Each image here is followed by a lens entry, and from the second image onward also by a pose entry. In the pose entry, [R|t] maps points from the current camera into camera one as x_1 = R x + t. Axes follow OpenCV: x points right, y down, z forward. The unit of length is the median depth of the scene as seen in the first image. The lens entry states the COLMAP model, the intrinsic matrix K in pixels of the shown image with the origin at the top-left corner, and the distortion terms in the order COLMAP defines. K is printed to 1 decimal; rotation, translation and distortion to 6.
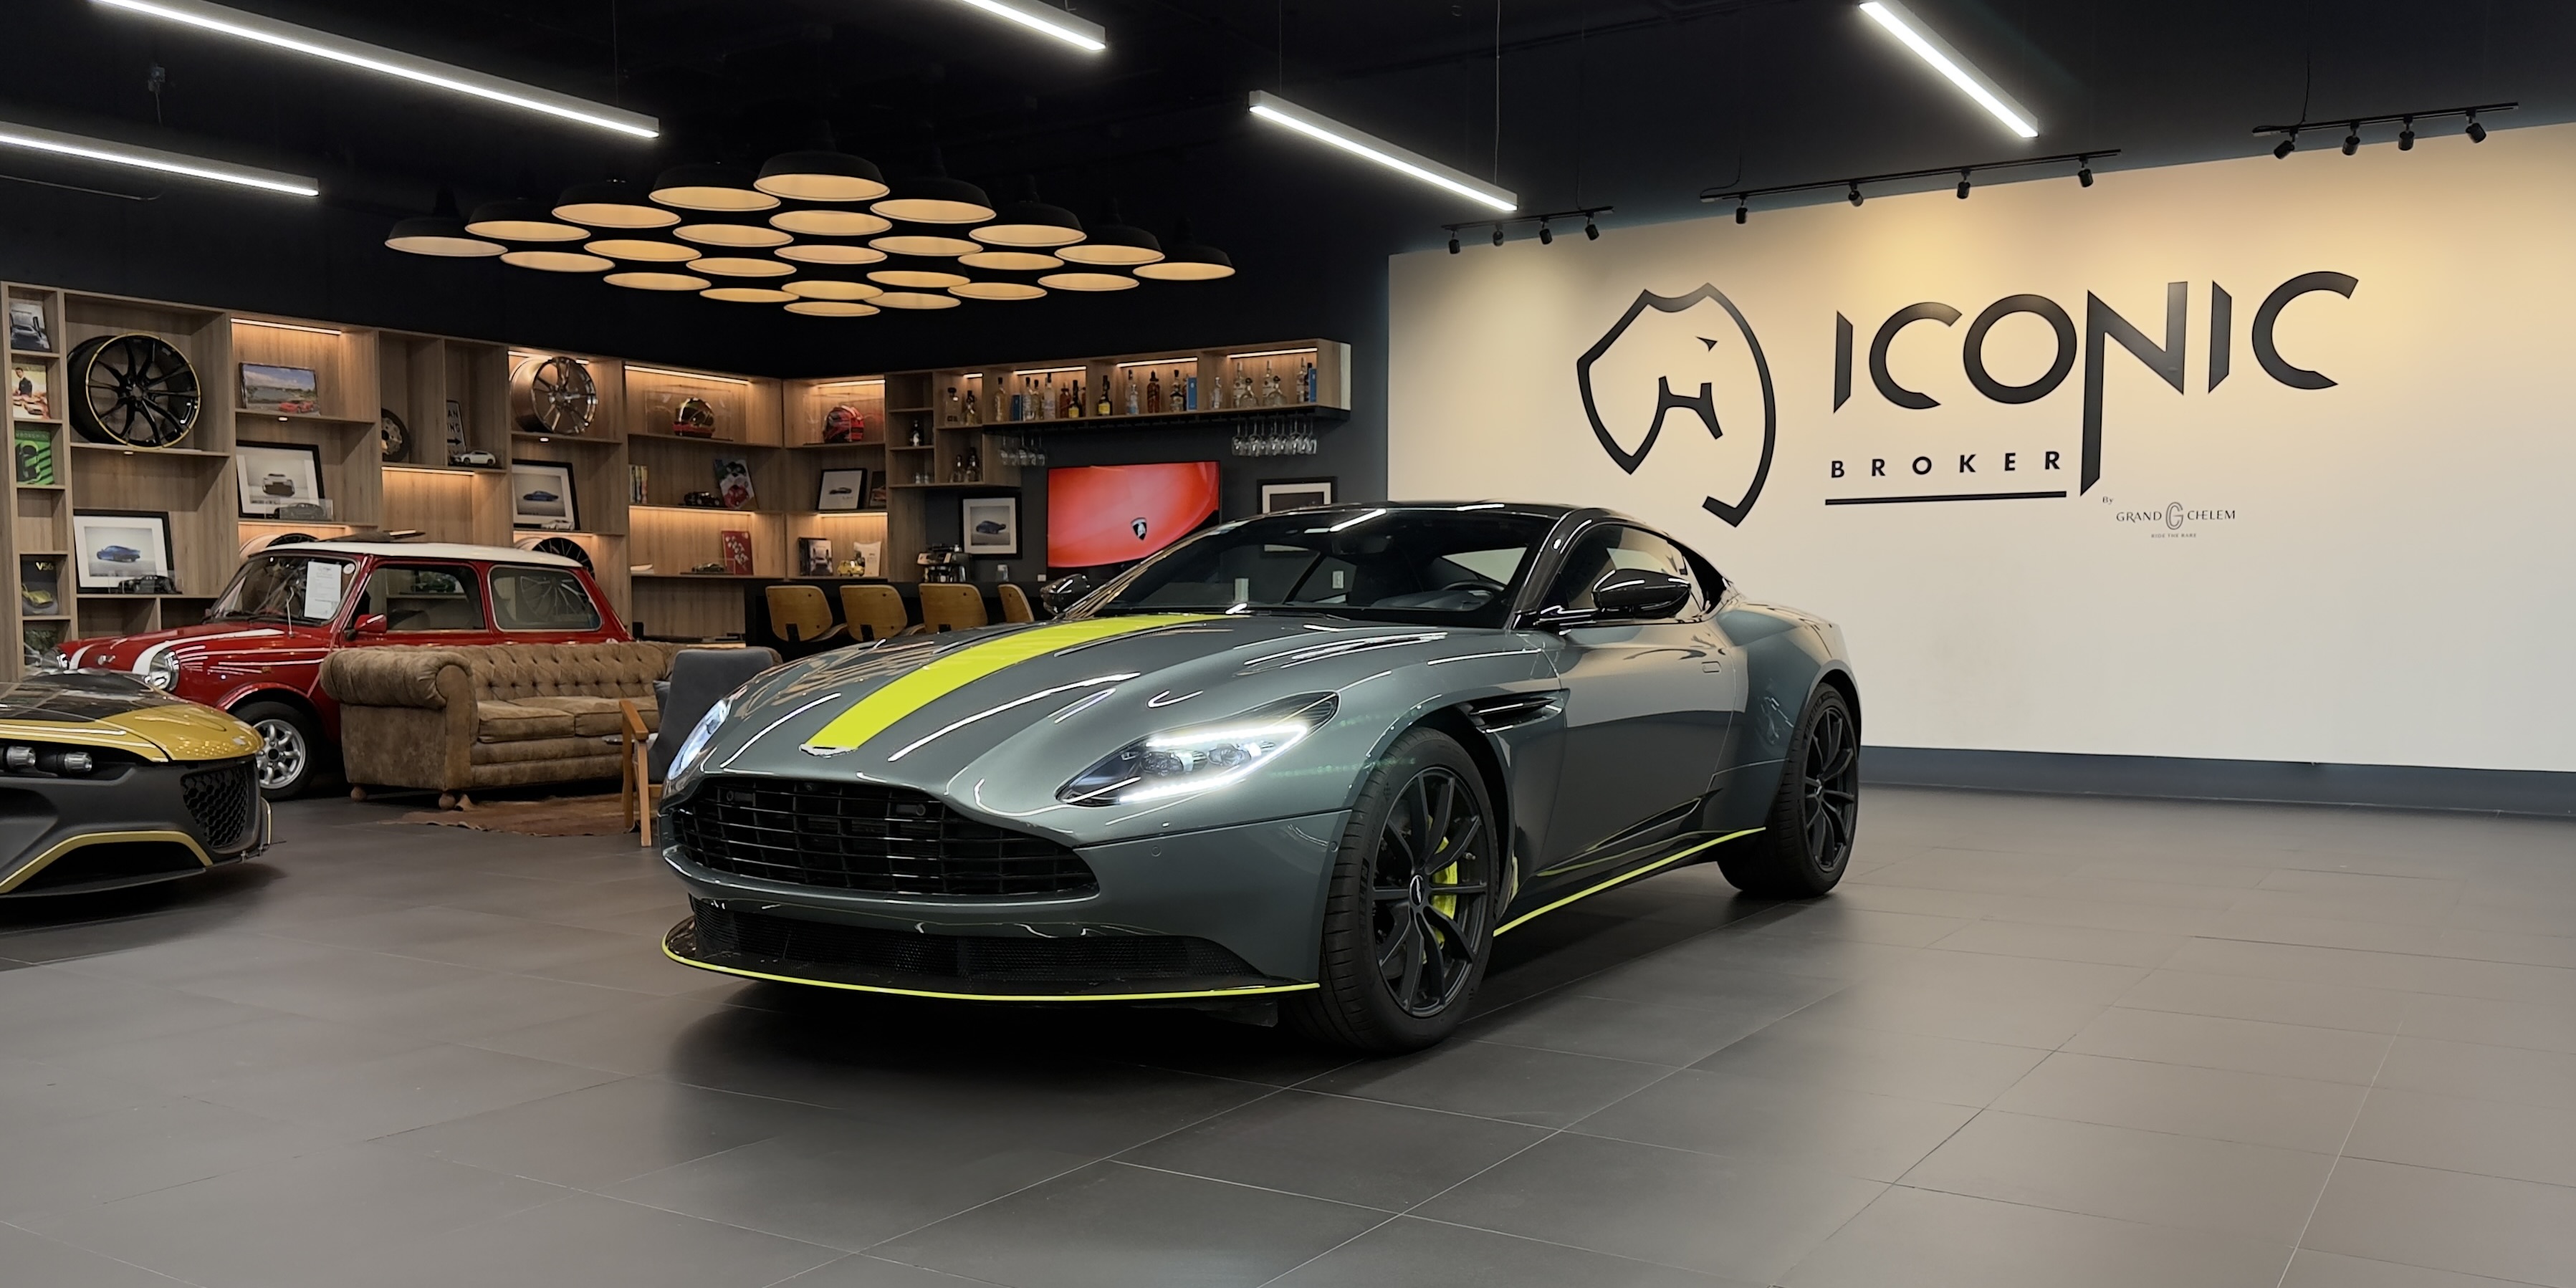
lens RADIAL K [[1912.5, 0, 1280.3], [0, 1912.5, 750.7], [0, 0, 1]] dist [0.143655, -0.237469]
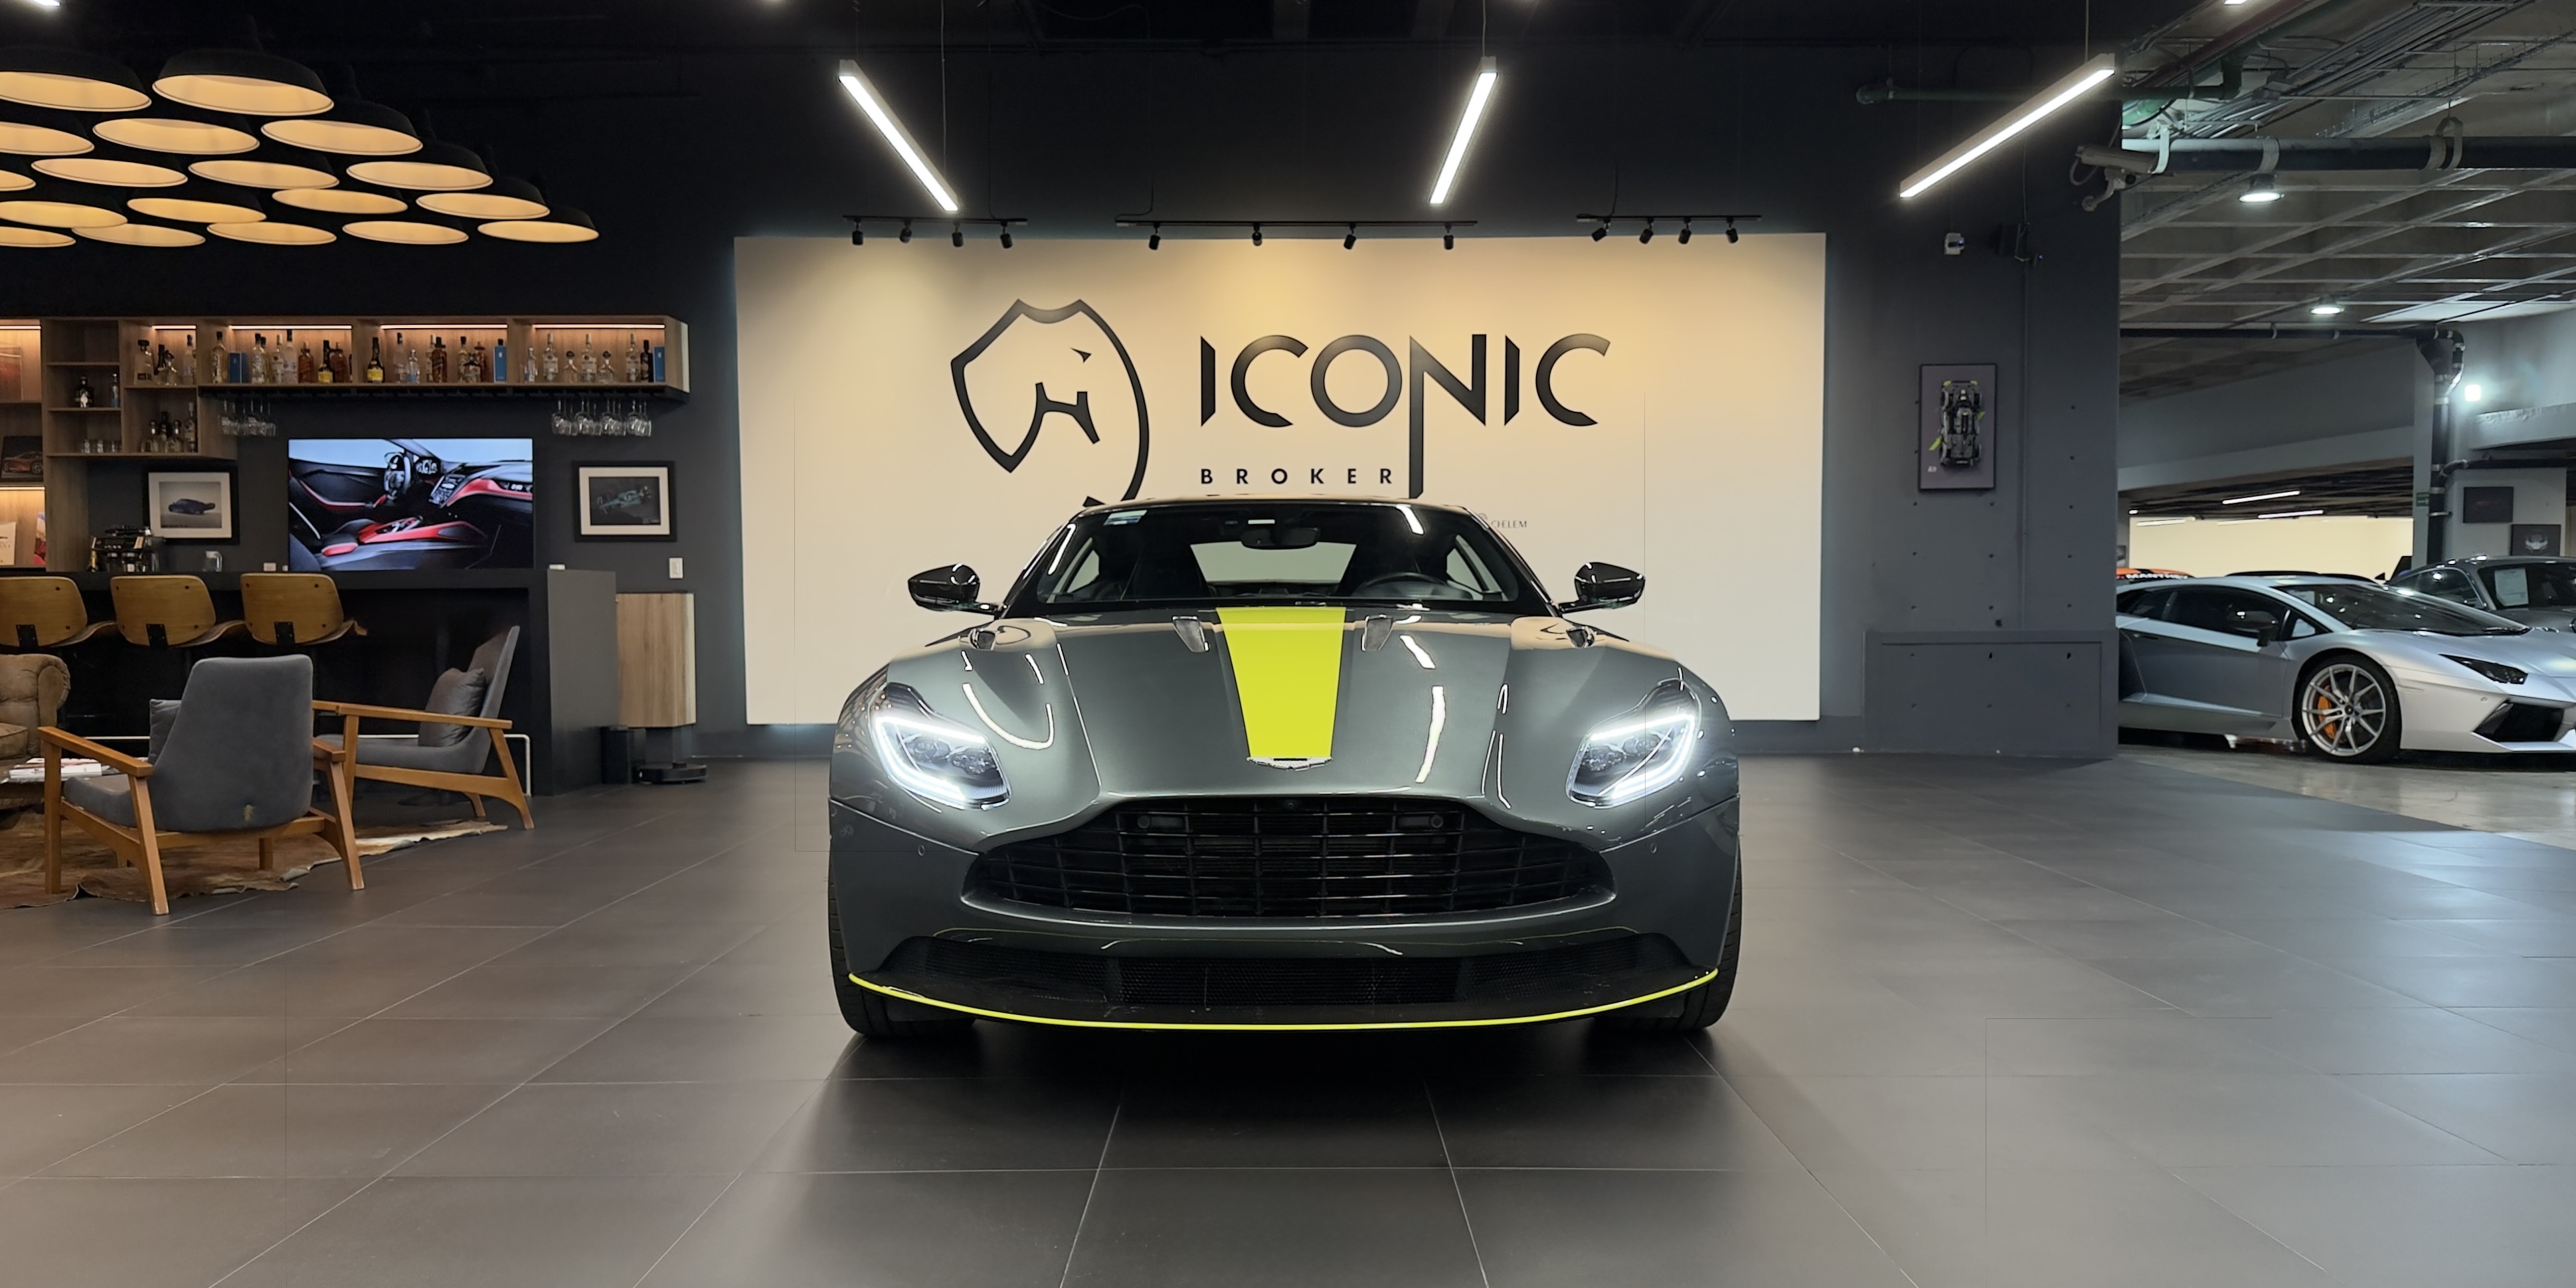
lens RADIAL K [[1772.8, 0, 1266.6], [0, 1772.8, 669.8], [0, 0, 1]] dist [0.120206, -0.184214]
pose [[0.850092, -0.023899, 0.526092, -0.193107], [0.043548, 0.998739, -0.024997, -0.005723], [-0.524831, 0.044160, 0.850060, 0.098955]]
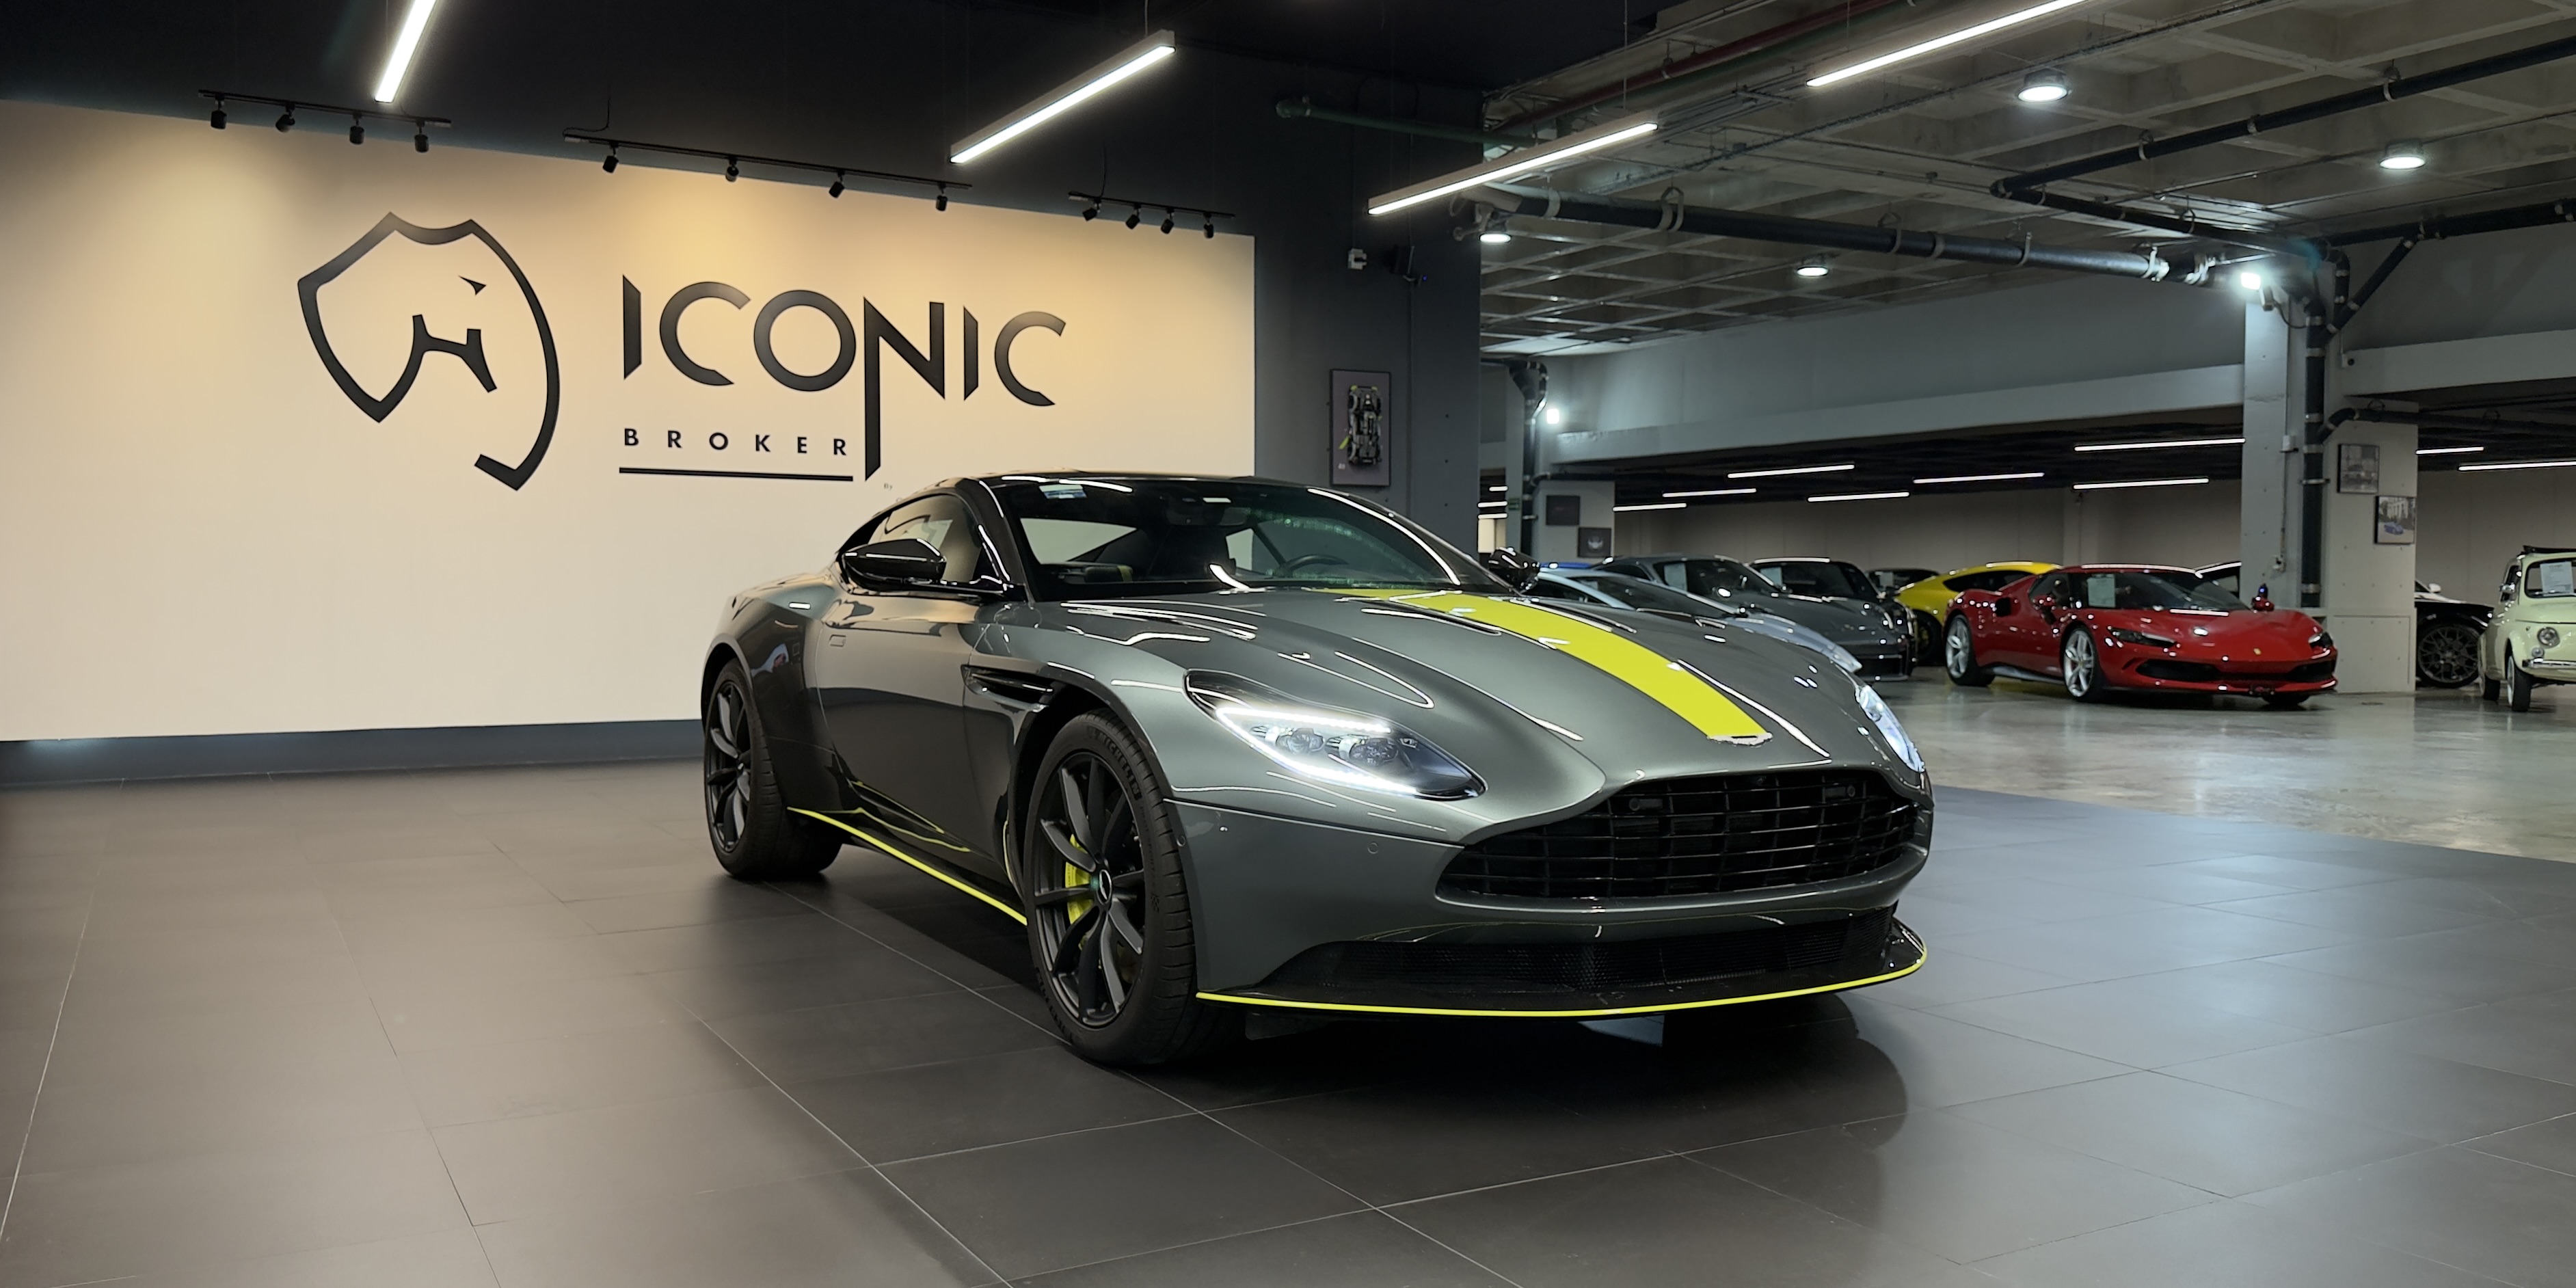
lens RADIAL K [[1824.8, 0, 1288.6], [0, 1824.8, 686.4], [0, 0, 1]] dist [0.097027, -0.208869]
pose [[0.485822, -0.046451, 0.872823, -0.314933], [0.060747, 0.997967, 0.019298, -0.015596], [-0.871944, 0.043646, 0.487656, 0.228059]]
